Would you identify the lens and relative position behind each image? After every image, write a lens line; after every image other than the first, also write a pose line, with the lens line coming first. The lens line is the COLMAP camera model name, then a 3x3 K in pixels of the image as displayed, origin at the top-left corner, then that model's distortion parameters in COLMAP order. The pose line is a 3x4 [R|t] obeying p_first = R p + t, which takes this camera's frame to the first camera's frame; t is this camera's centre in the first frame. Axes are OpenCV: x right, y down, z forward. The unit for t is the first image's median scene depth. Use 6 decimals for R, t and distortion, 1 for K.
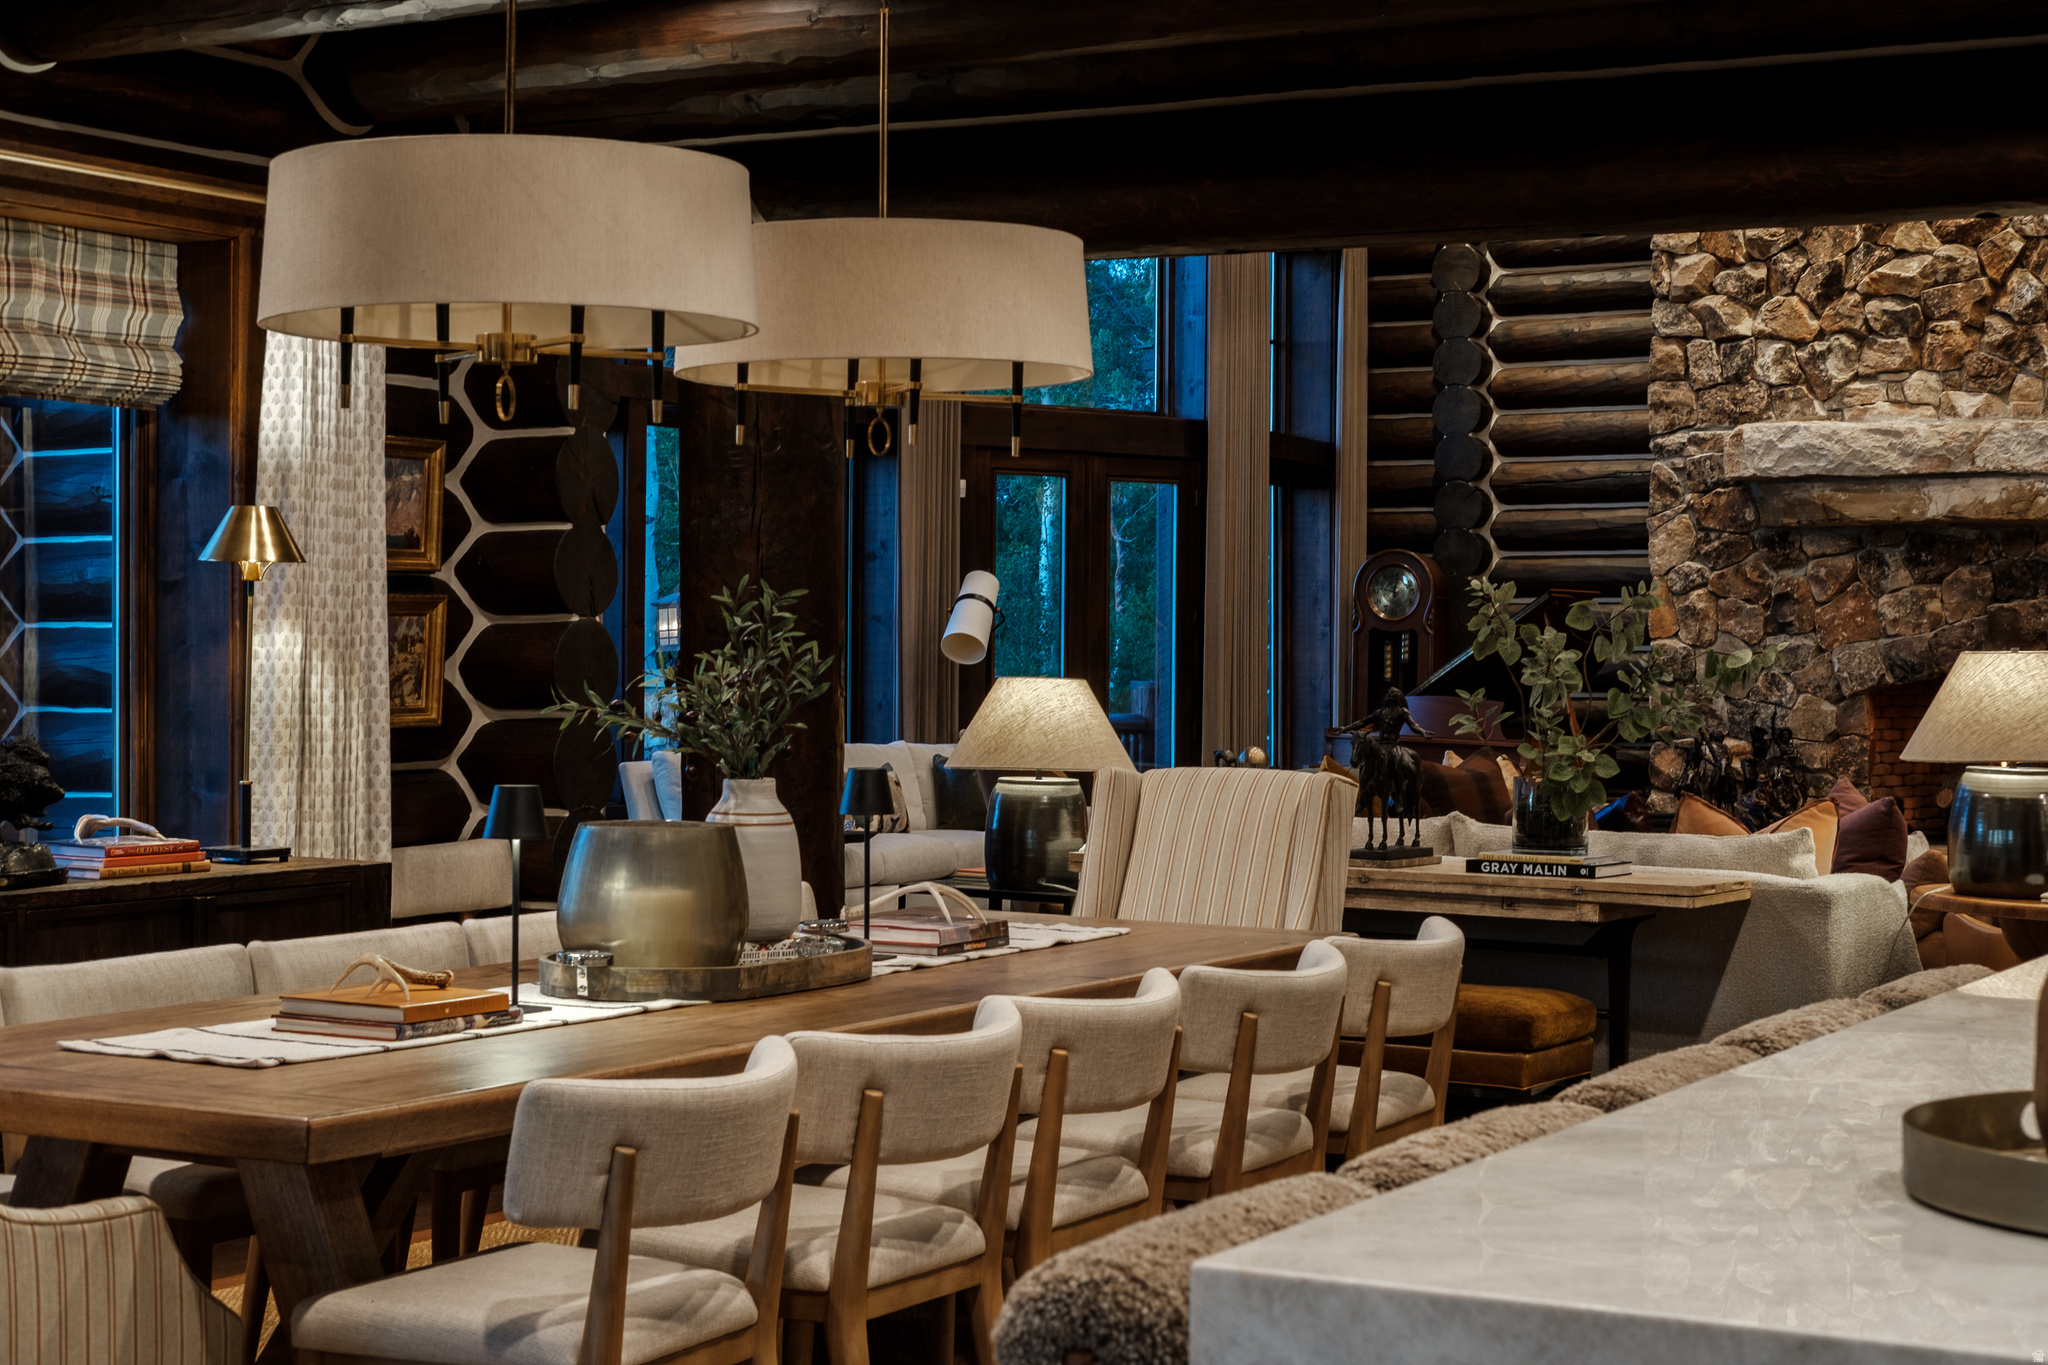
lens RADIAL K [[3147.8, 0, 1026.4], [0, 3147.8, 641.9], [0, 0, 1]] dist [-0.023493, 0.018158]
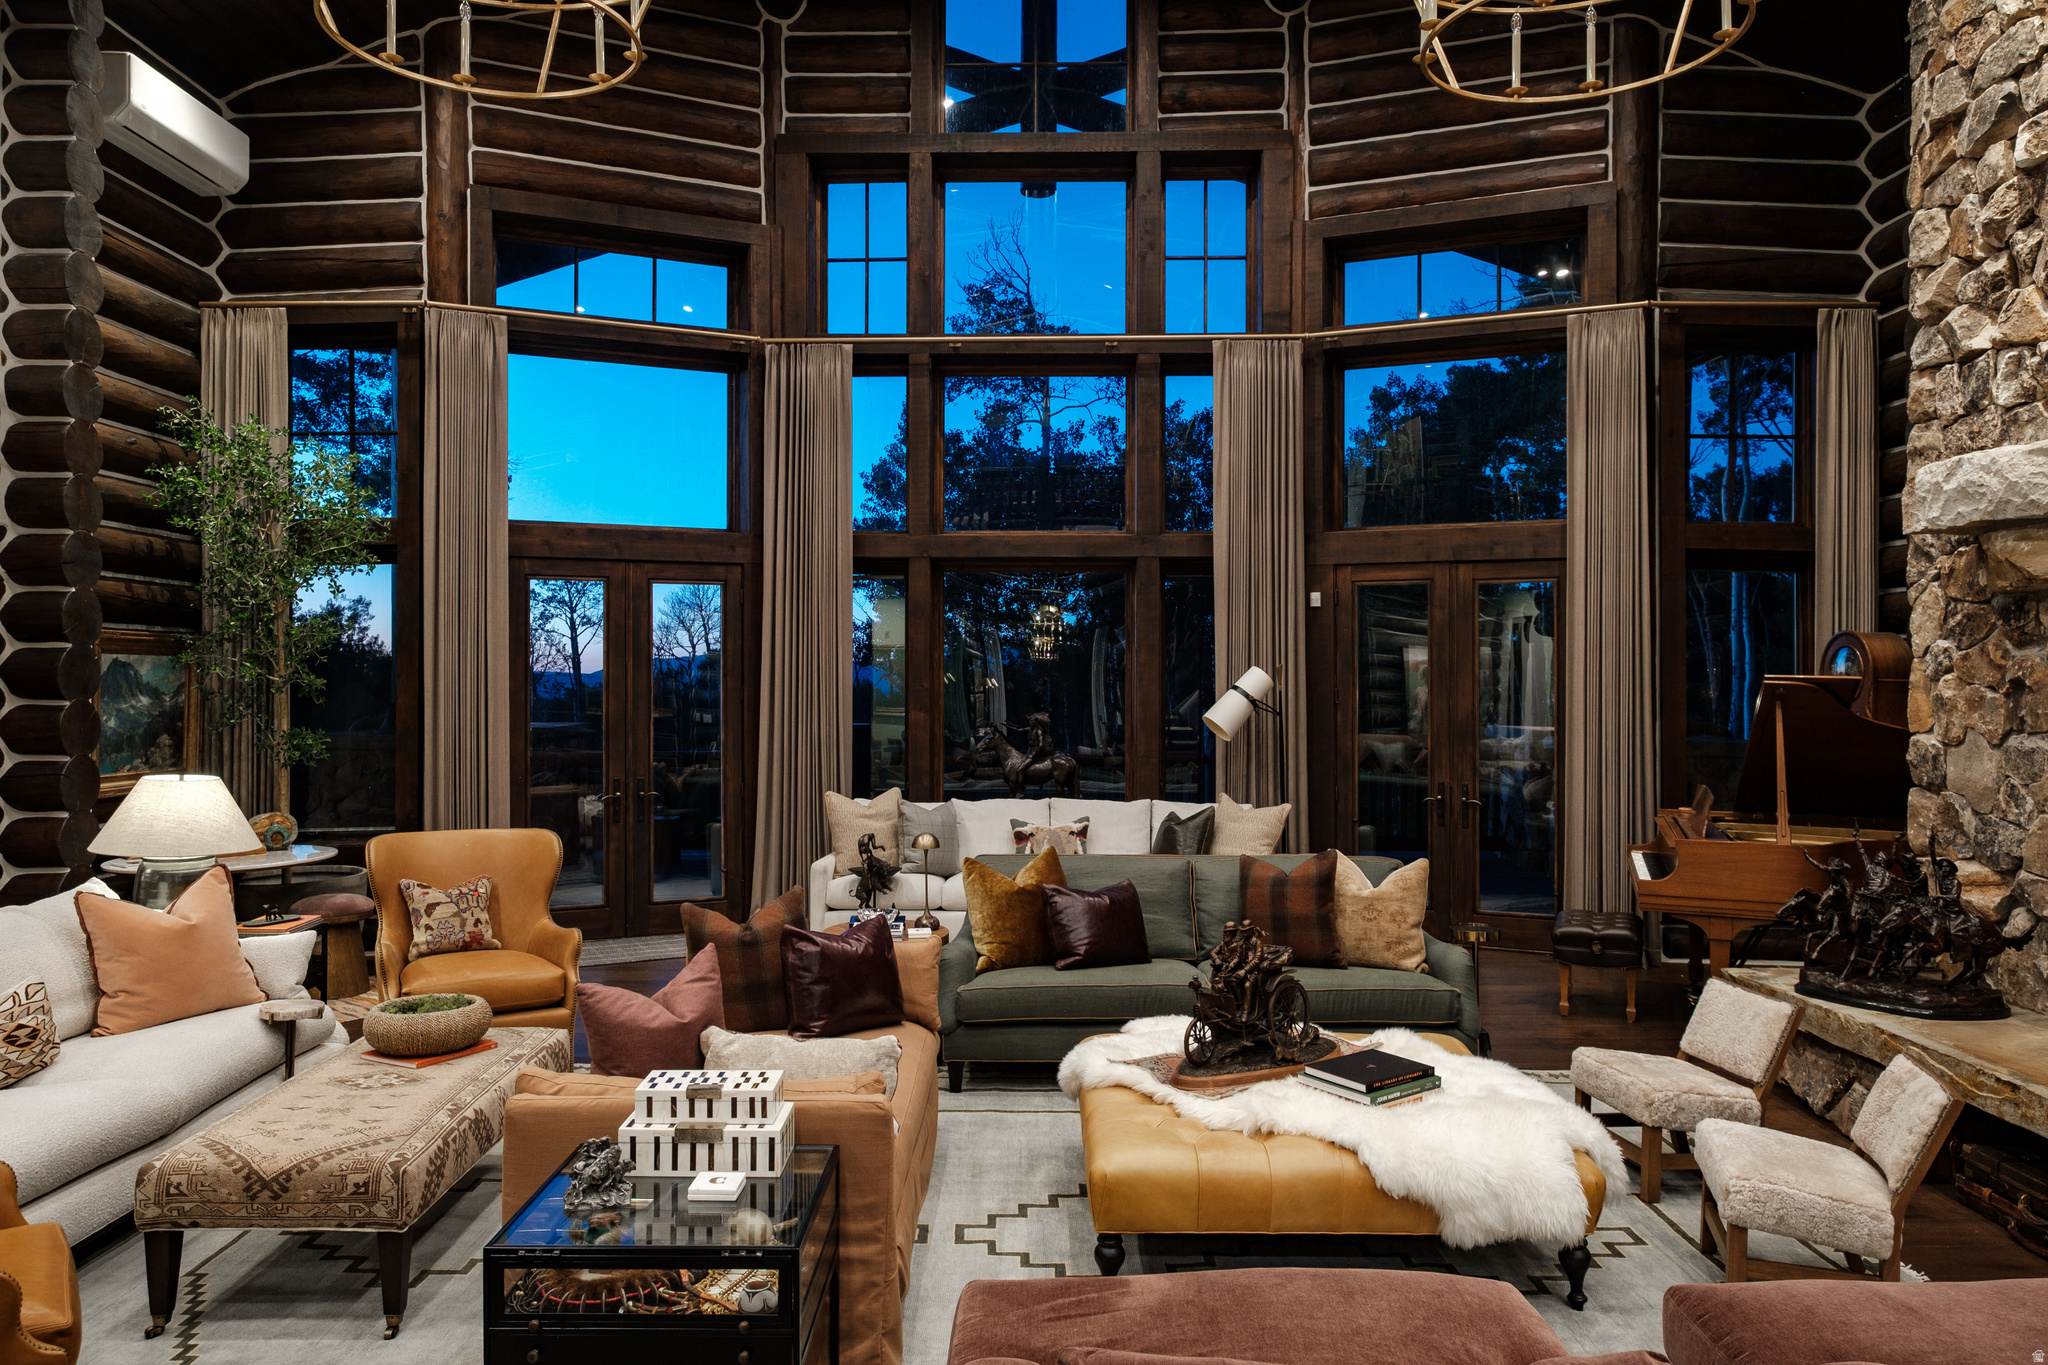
lens RADIAL K [[1450.5, 0, 1025.7], [0, 1450.5, 668.1], [0, 0, 1]] dist [-0.005754, 0.014452]
pose [[0.499126, -0.012376, -0.866441, 0.426497], [0.002264, 0.999913, -0.012979, -0.014134], [0.866526, 0.004516, 0.499111, 0.620269]]
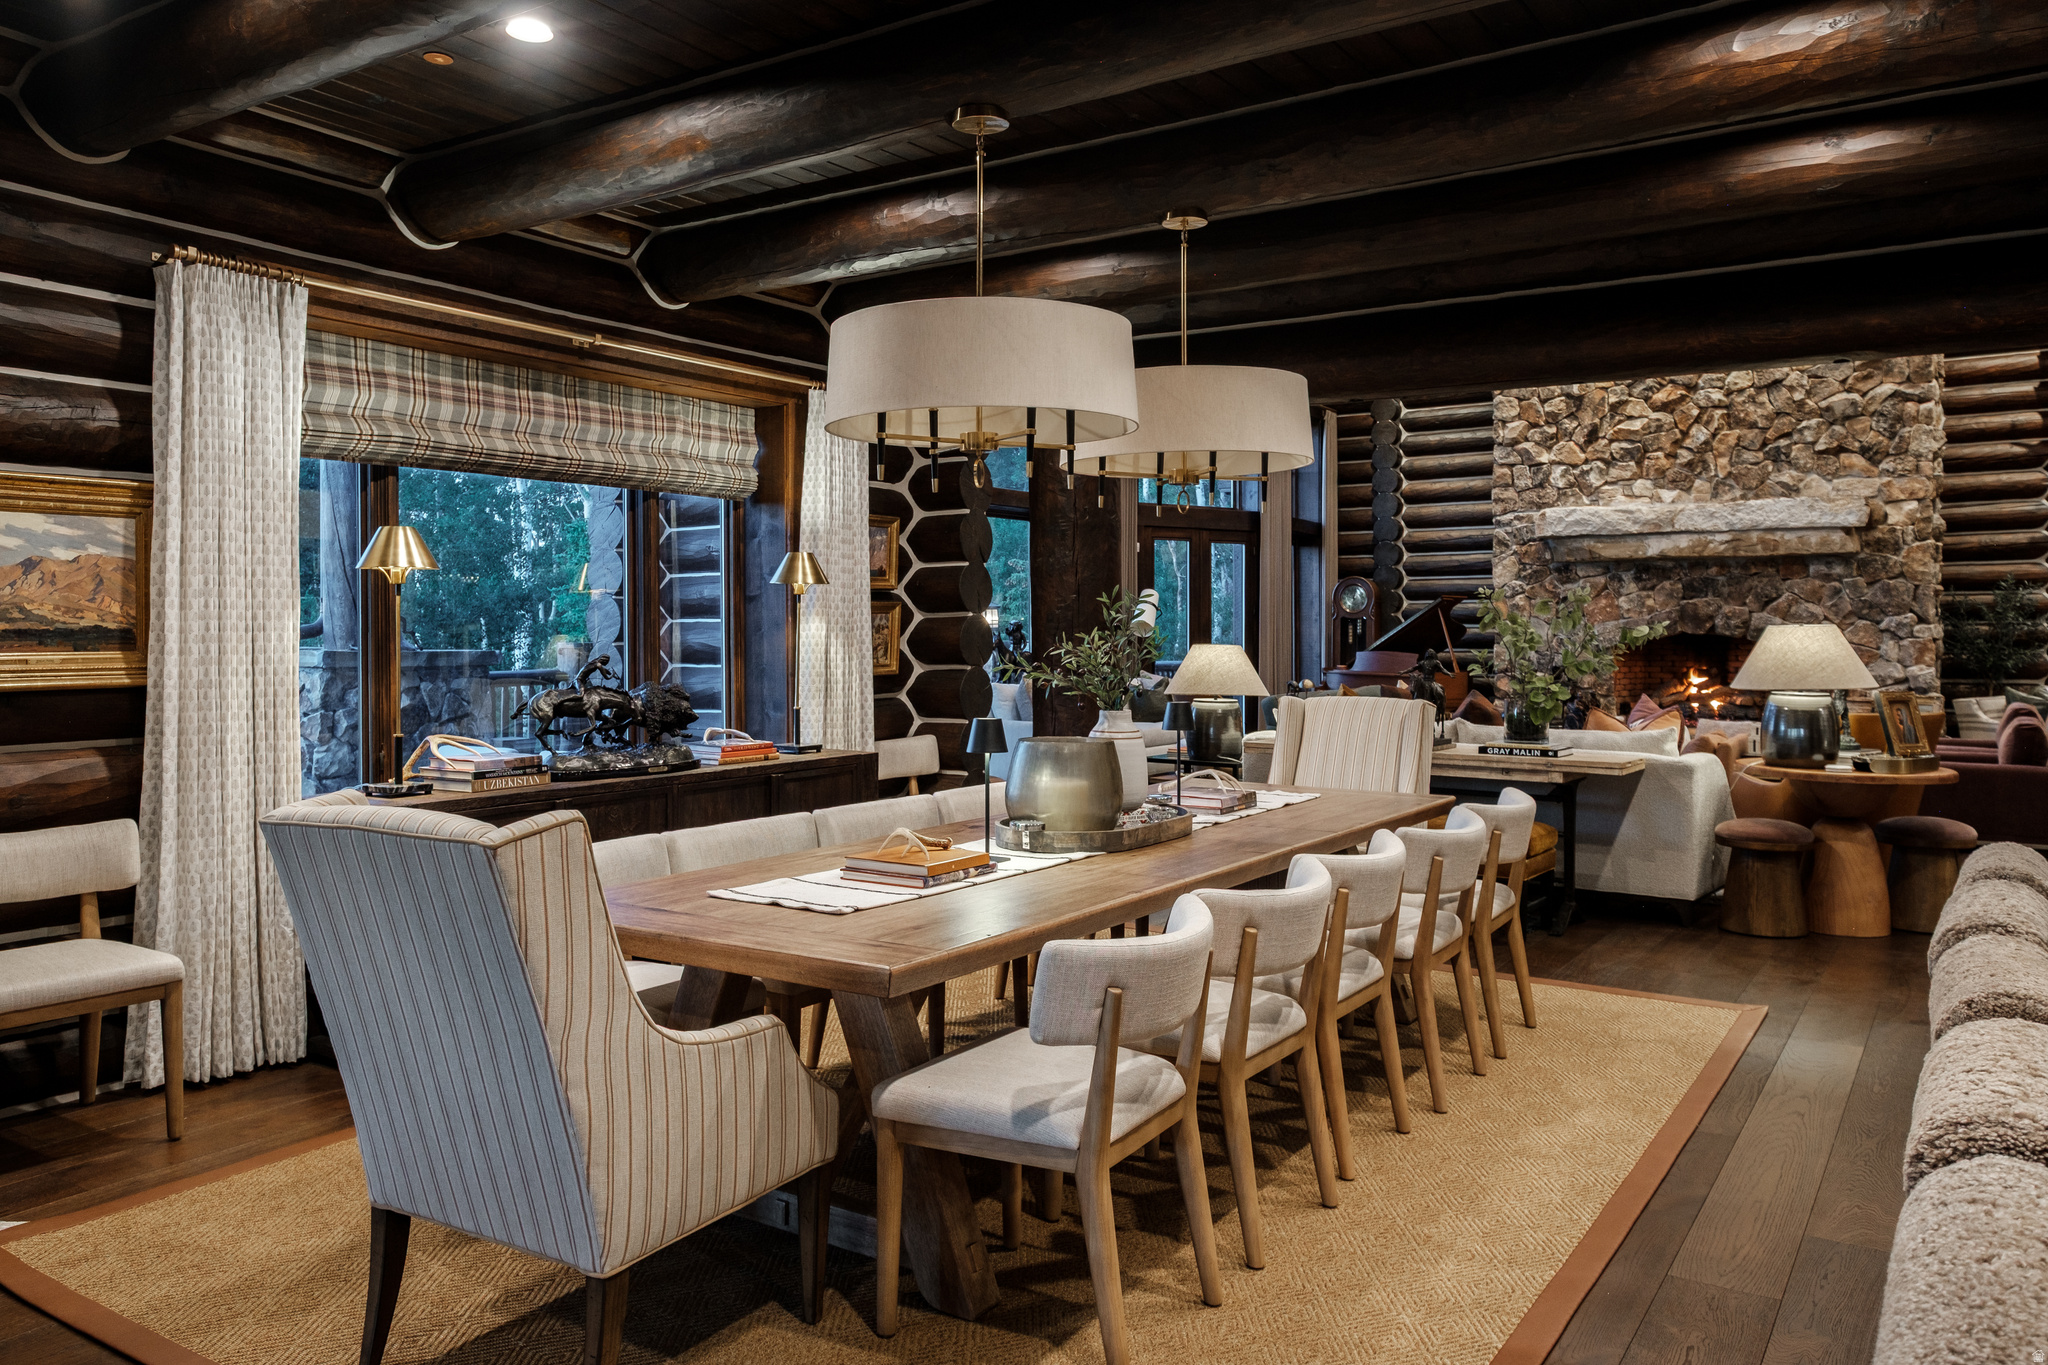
lens RADIAL K [[1459.1, 0, 1023.7], [0, 1459.1, 634.1], [0, 0, 1]] dist [0.001501, 0.004617]
pose [[0.997700, -0.008820, -0.067202, -0.030698], [0.009191, 0.999944, 0.005220, -0.000116], [0.067152, -0.005825, 0.997726, 0.087748]]
